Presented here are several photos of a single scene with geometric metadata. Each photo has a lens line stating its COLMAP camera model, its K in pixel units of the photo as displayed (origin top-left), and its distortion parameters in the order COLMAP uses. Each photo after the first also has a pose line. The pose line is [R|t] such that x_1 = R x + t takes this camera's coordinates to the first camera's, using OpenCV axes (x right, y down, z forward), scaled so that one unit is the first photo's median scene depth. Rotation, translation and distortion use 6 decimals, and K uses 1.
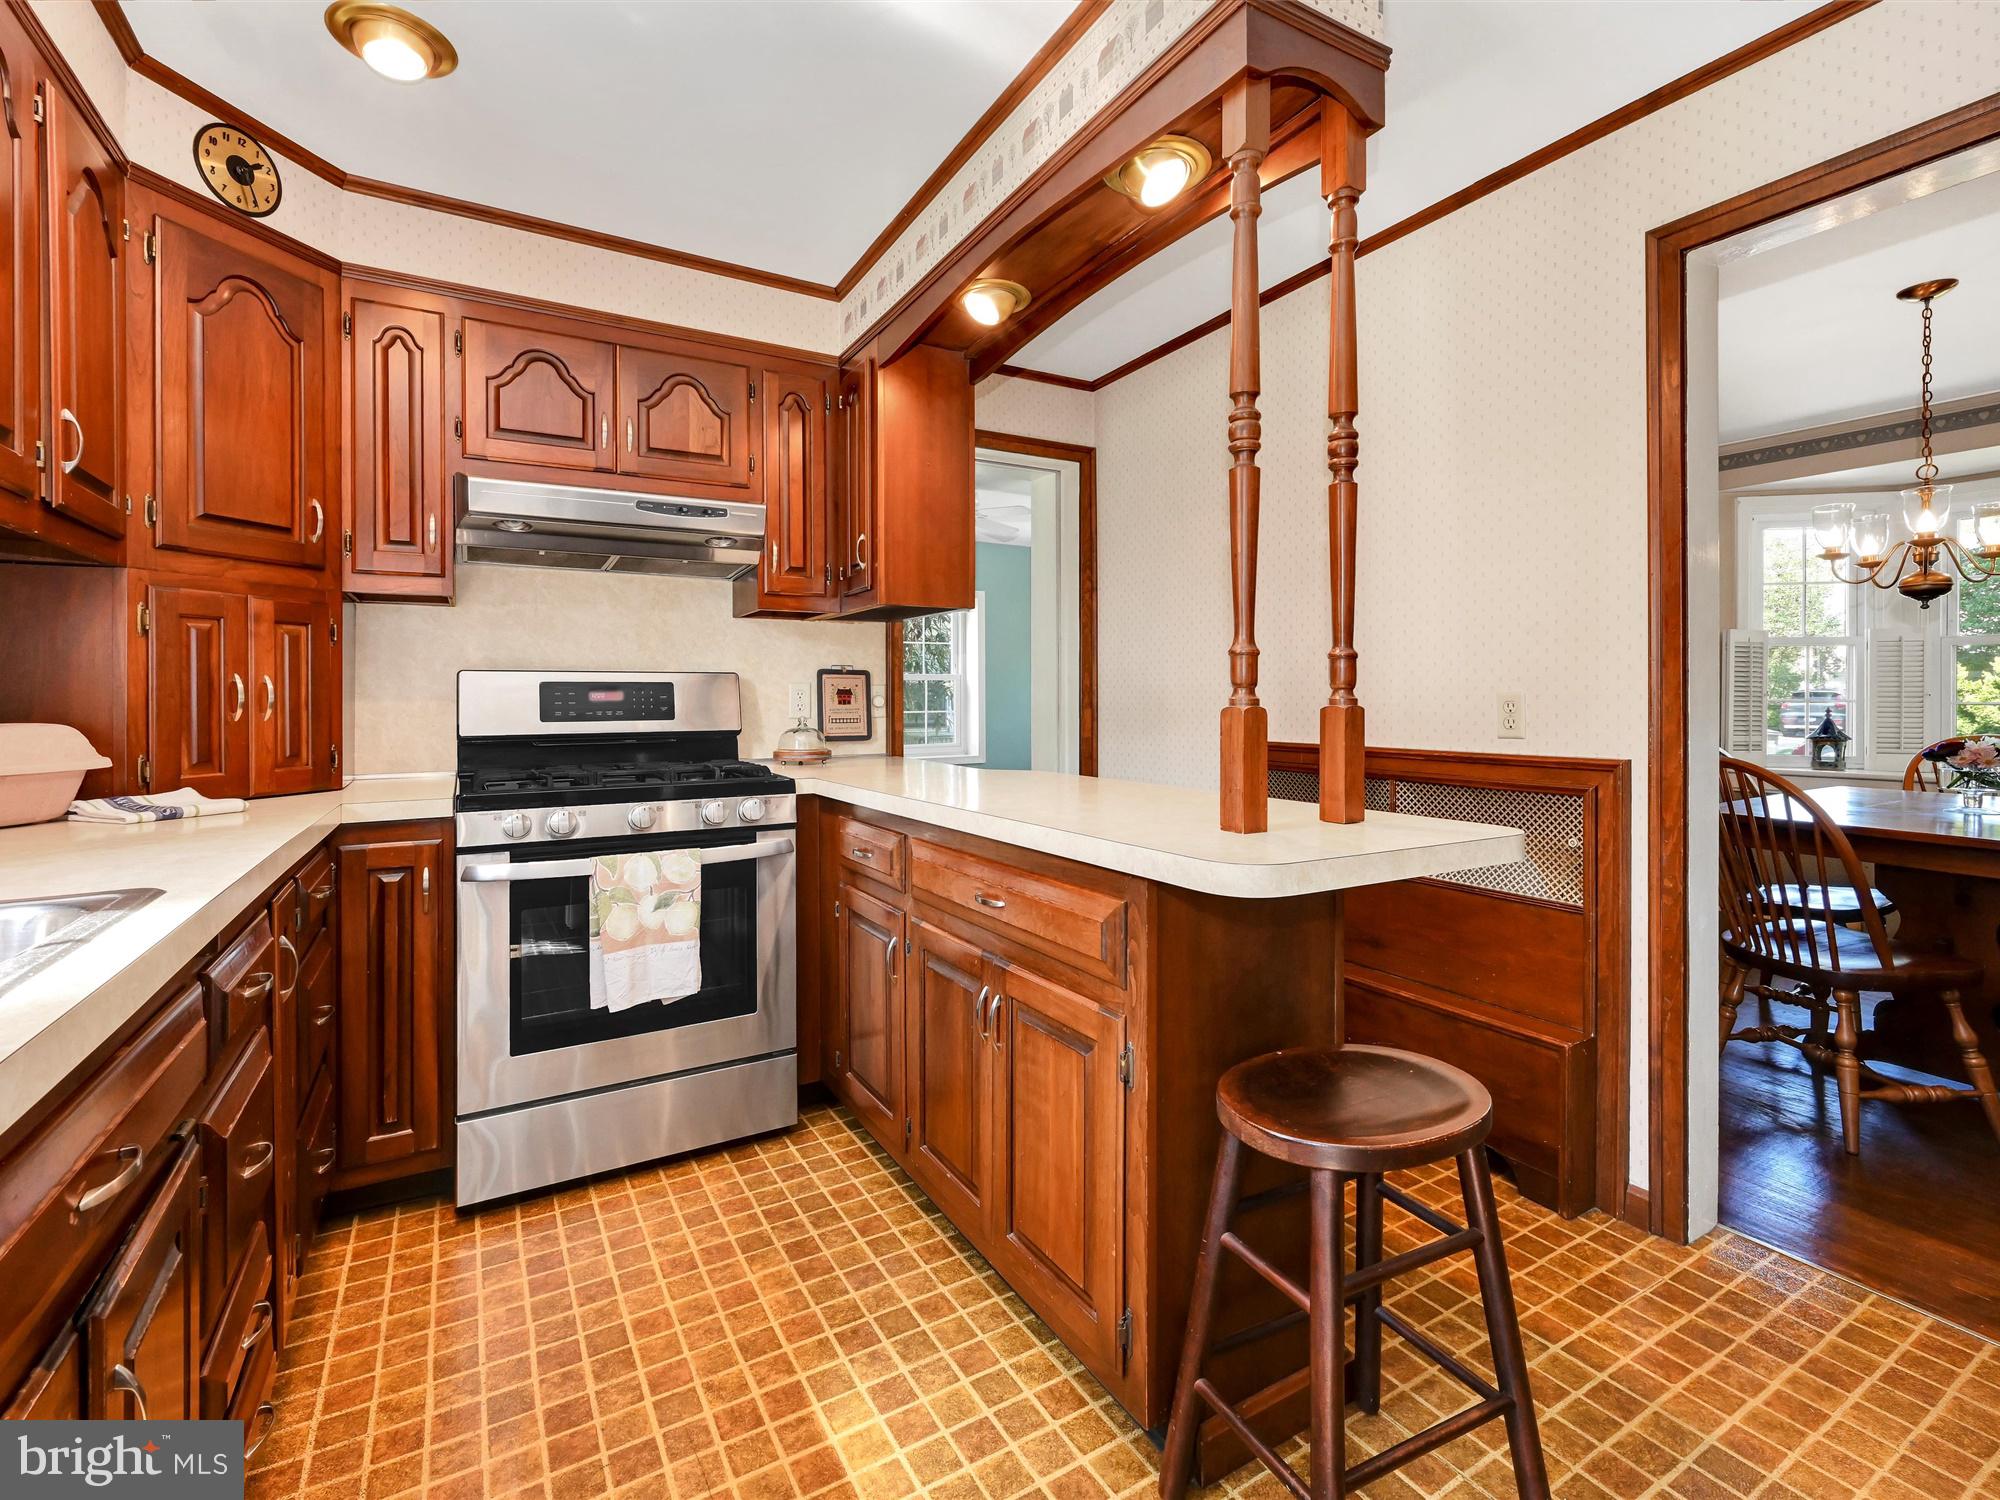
lens RADIAL K [[929.6, 0, 1006.4], [0, 929.6, 742.4], [0, 0, 1]] dist [0.020133, -0.000003]
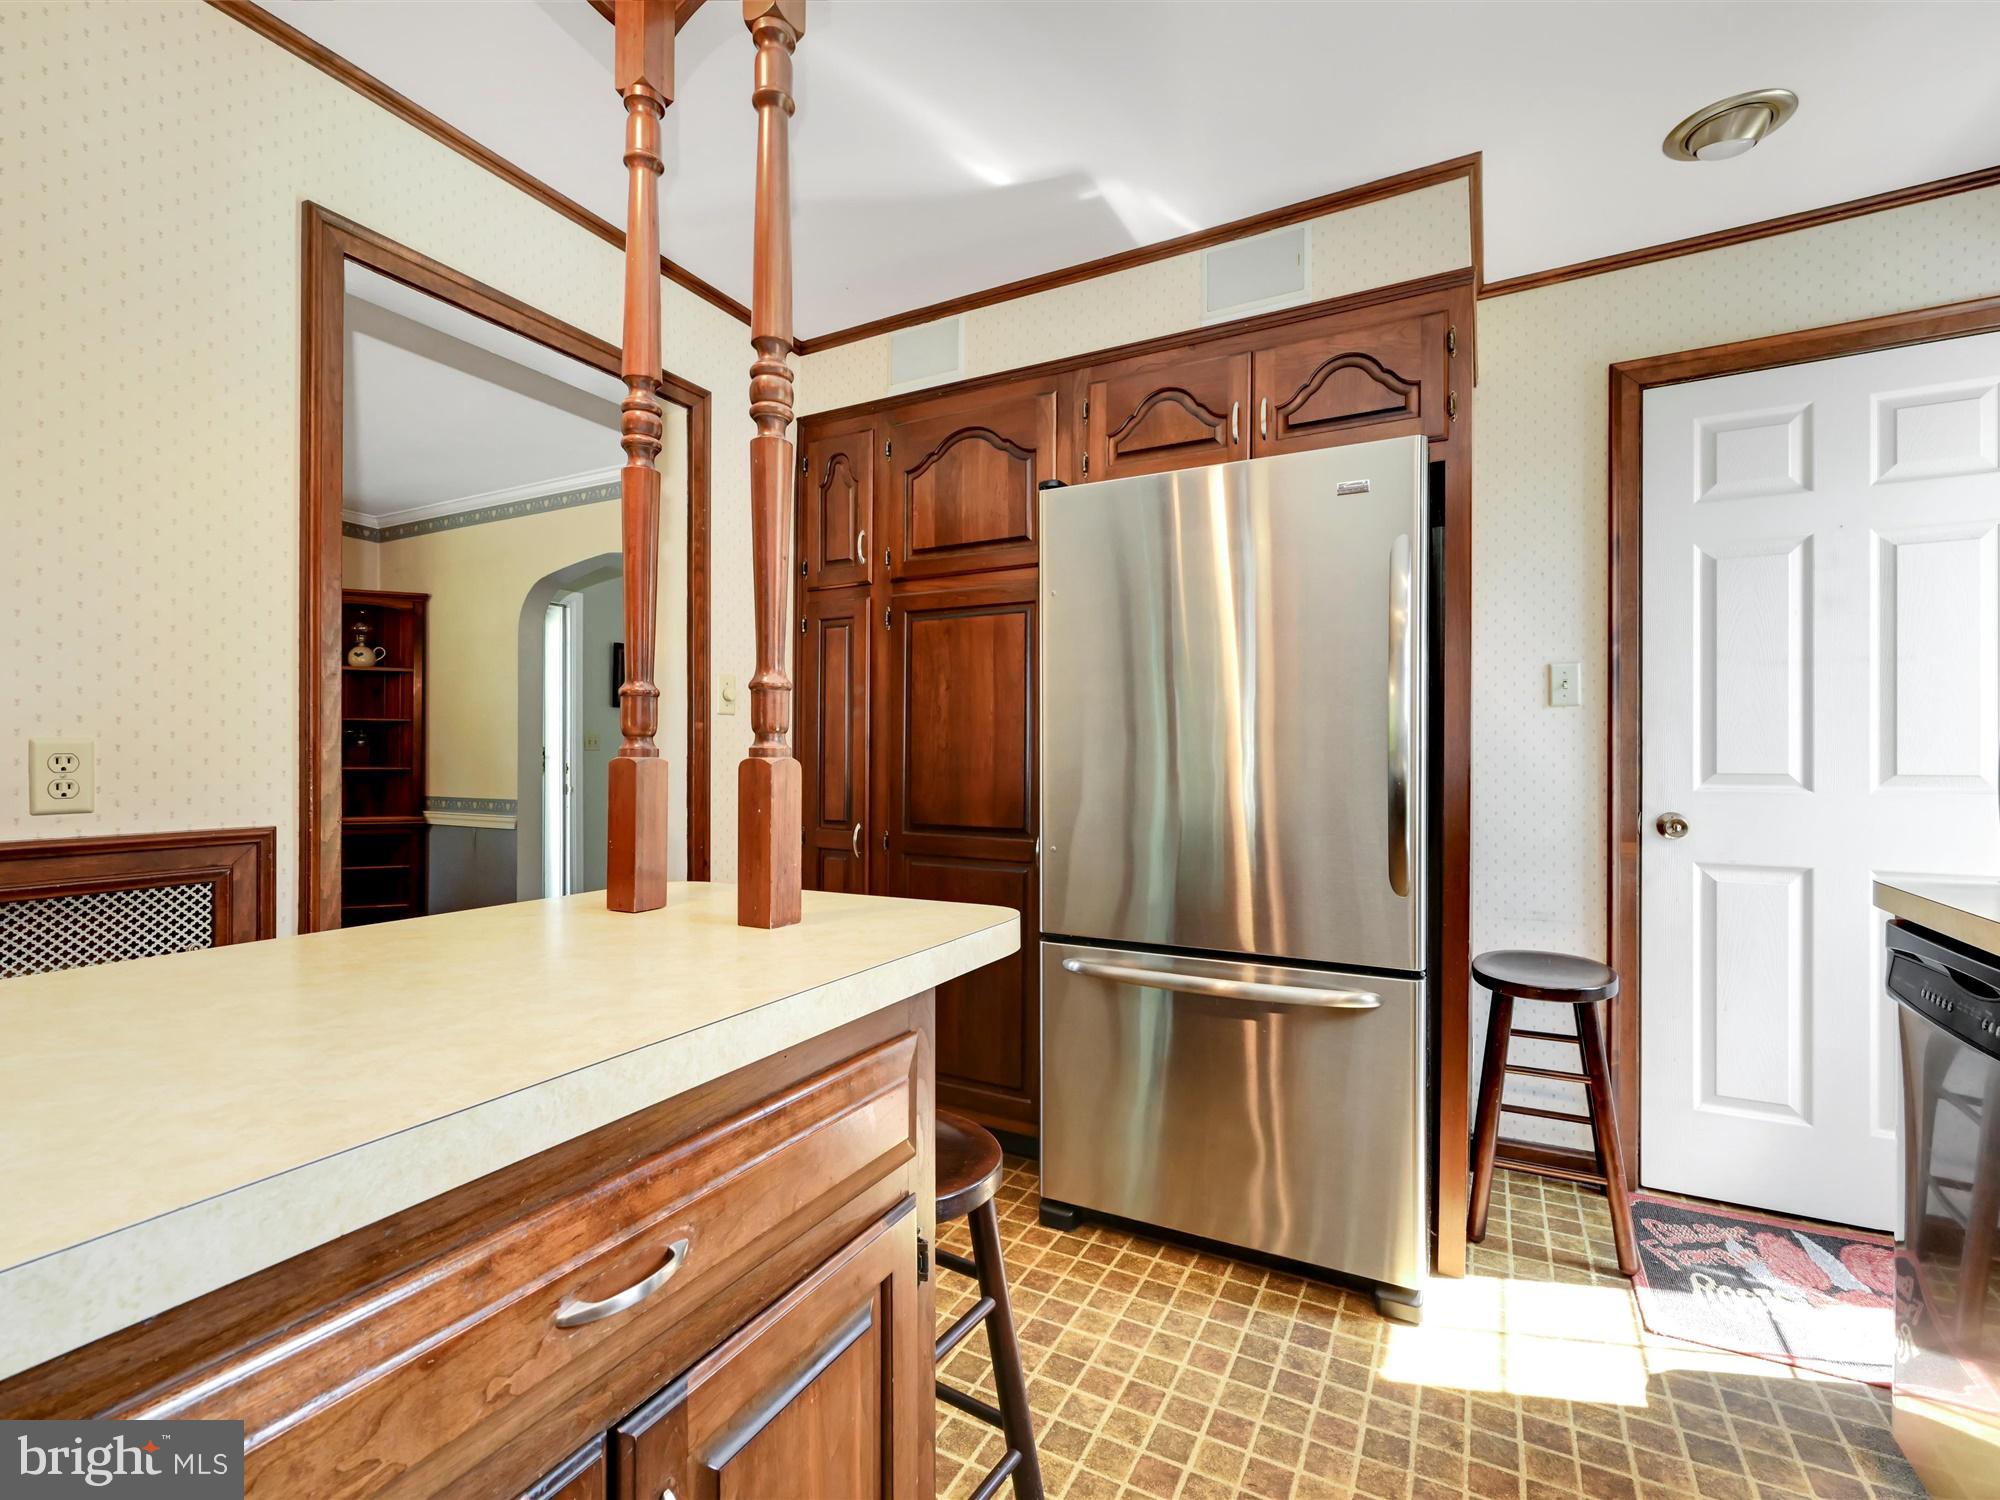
lens RADIAL K [[929.6, 0, 1006.4], [0, 929.6, 742.4], [0, 0, 1]] dist [0.020133, -0.000003]
pose [[-0.531323, 0.017684, 0.846985, -0.570345], [0.051841, 0.998587, 0.011671, -0.045257], [-0.845582, 0.050109, -0.531489, 1.179059]]
